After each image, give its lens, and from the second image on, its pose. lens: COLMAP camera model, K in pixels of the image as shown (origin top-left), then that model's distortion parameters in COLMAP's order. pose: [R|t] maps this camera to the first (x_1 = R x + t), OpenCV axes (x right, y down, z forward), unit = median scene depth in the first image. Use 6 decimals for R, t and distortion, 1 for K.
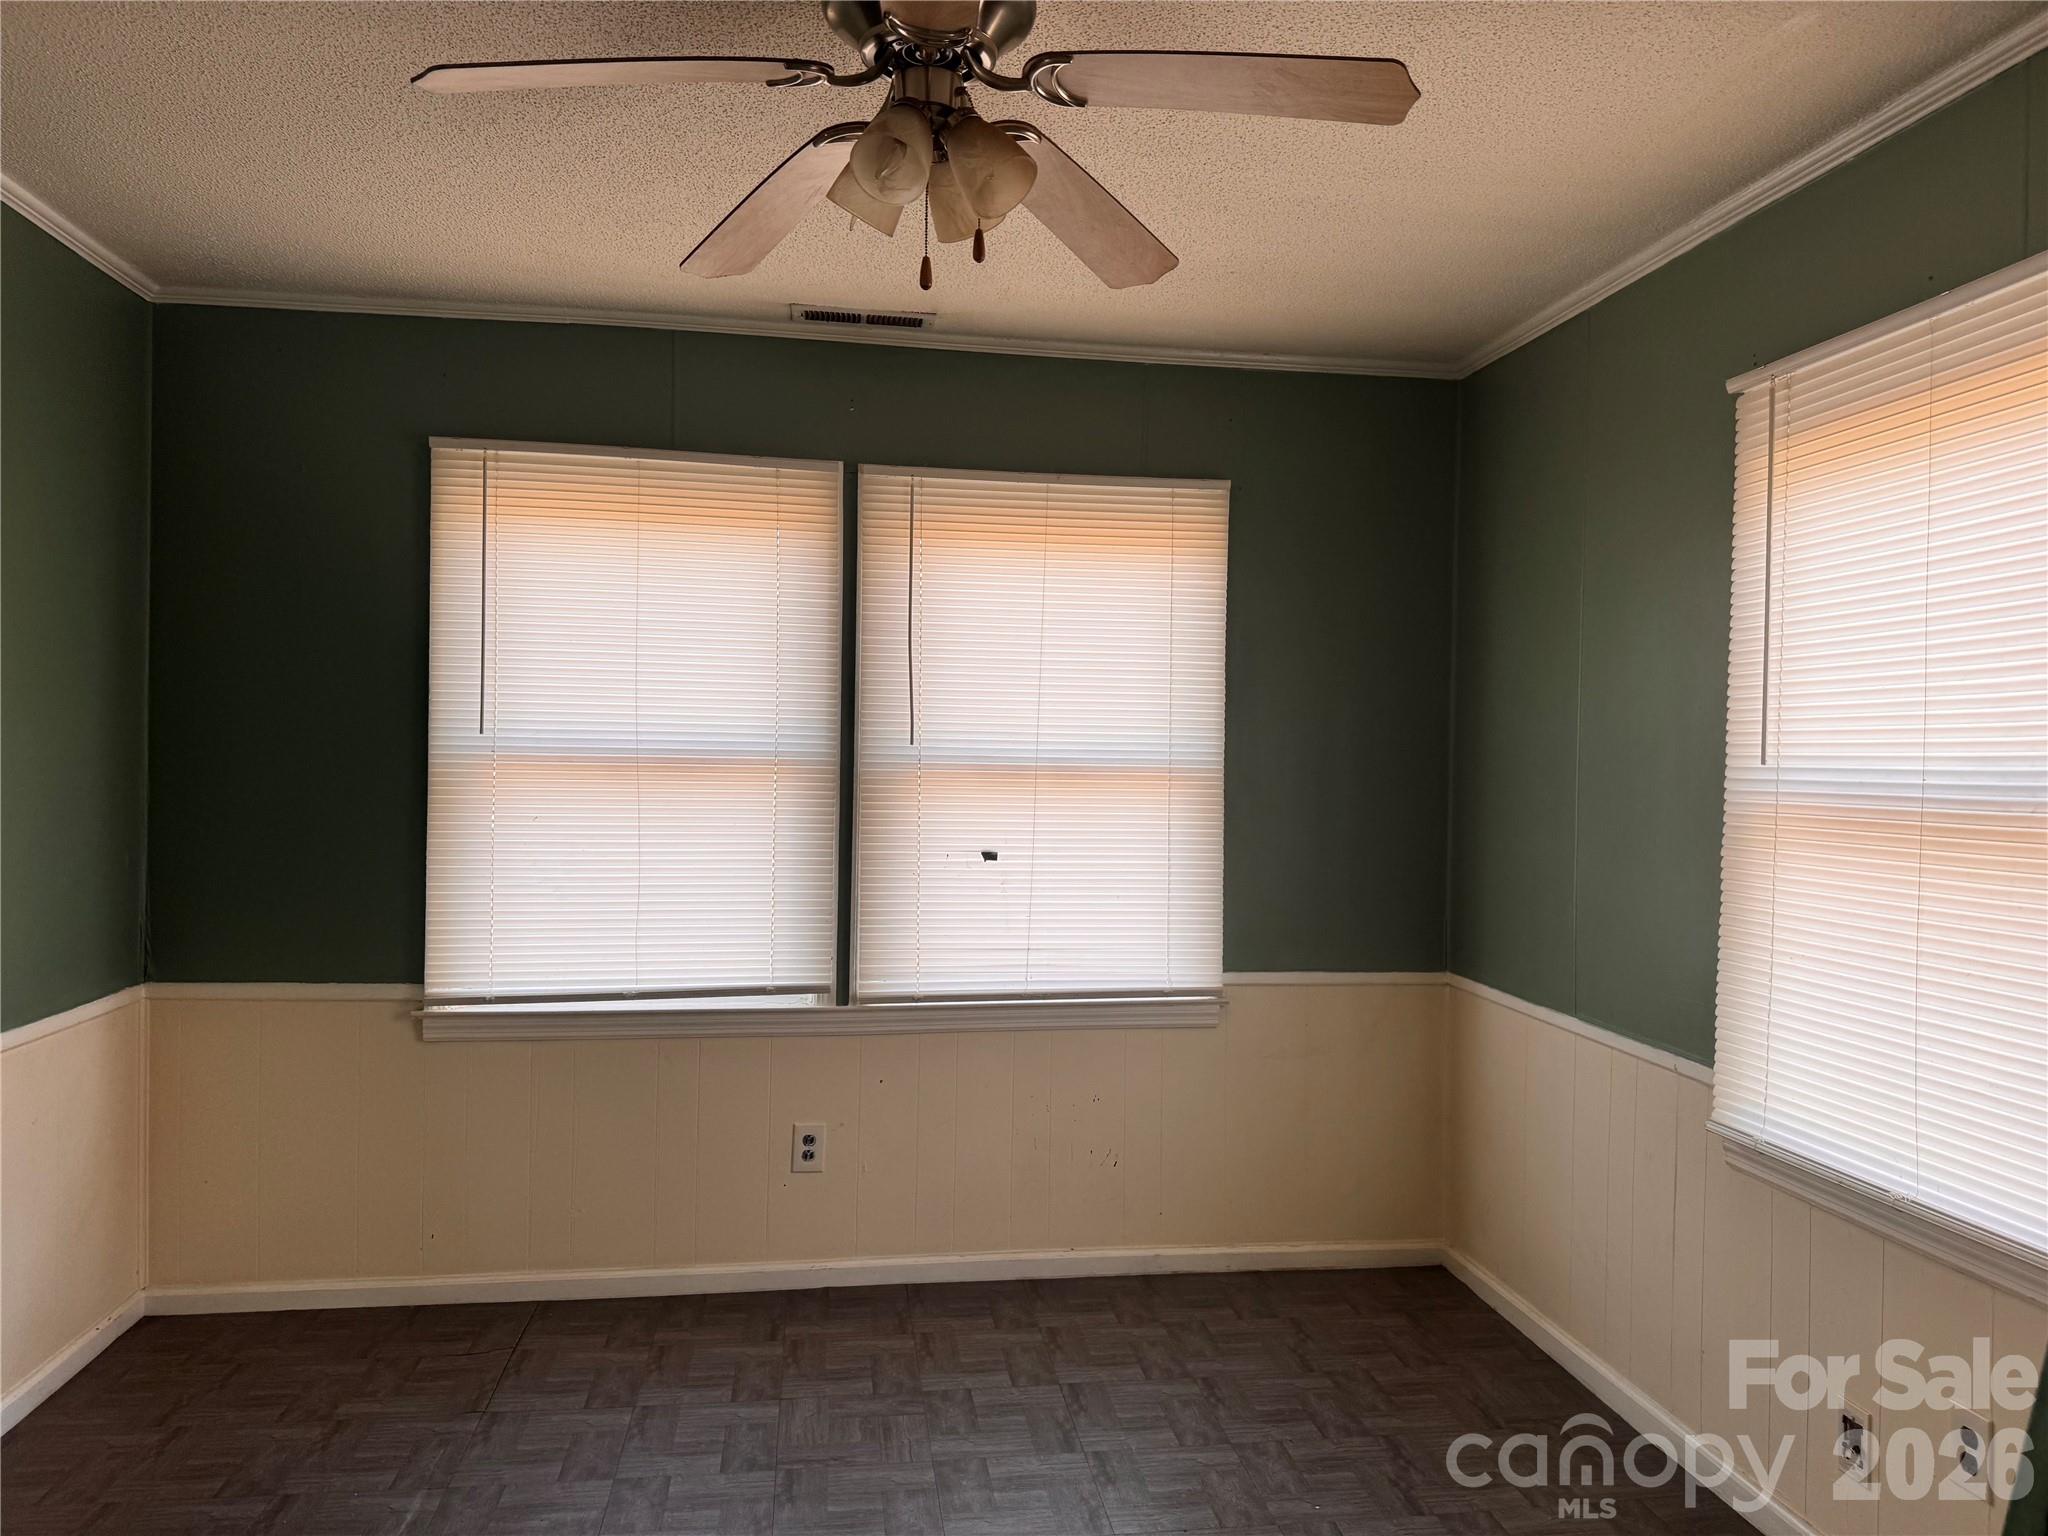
lens RADIAL K [[1476.3, 0, 1026.6], [0, 1476.3, 758.0], [0, 0, 1]] dist [0.151361, -0.240096]
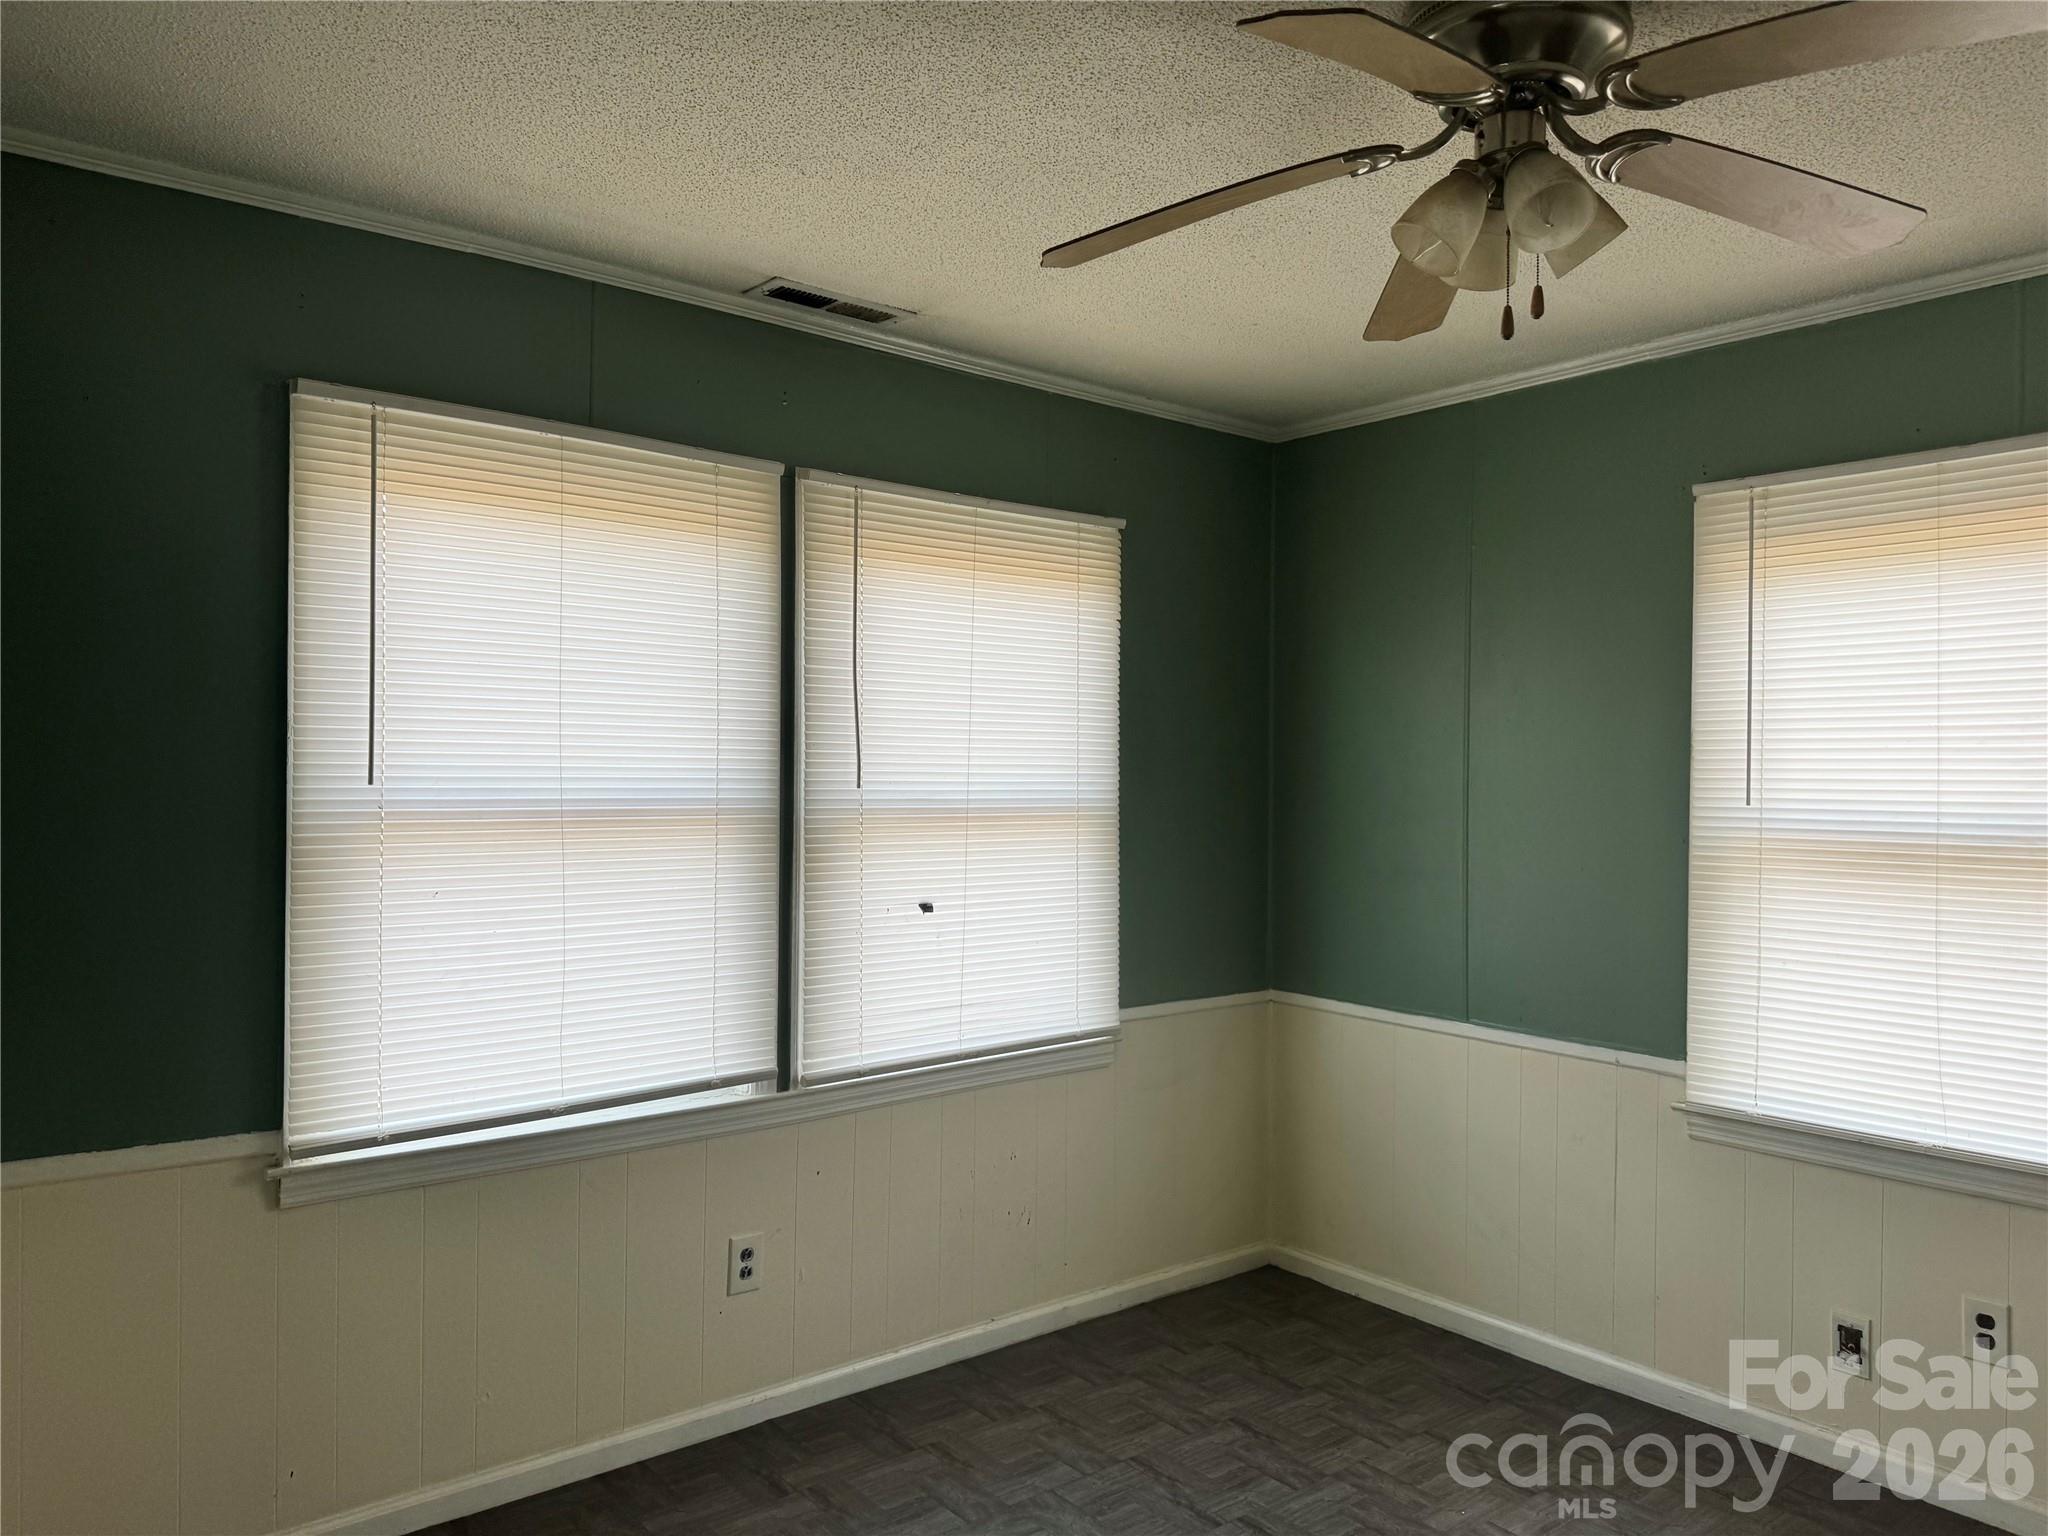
lens RADIAL K [[1487.1, 0, 1025.7], [0, 1487.1, 765.6], [0, 0, 1]] dist [0.156142, -0.248809]
pose [[0.854525, -0.007404, 0.519357, -0.457496], [0.006347, 0.999973, 0.003812, -0.025578], [-0.519371, 0.000039, 0.854549, 0.179625]]
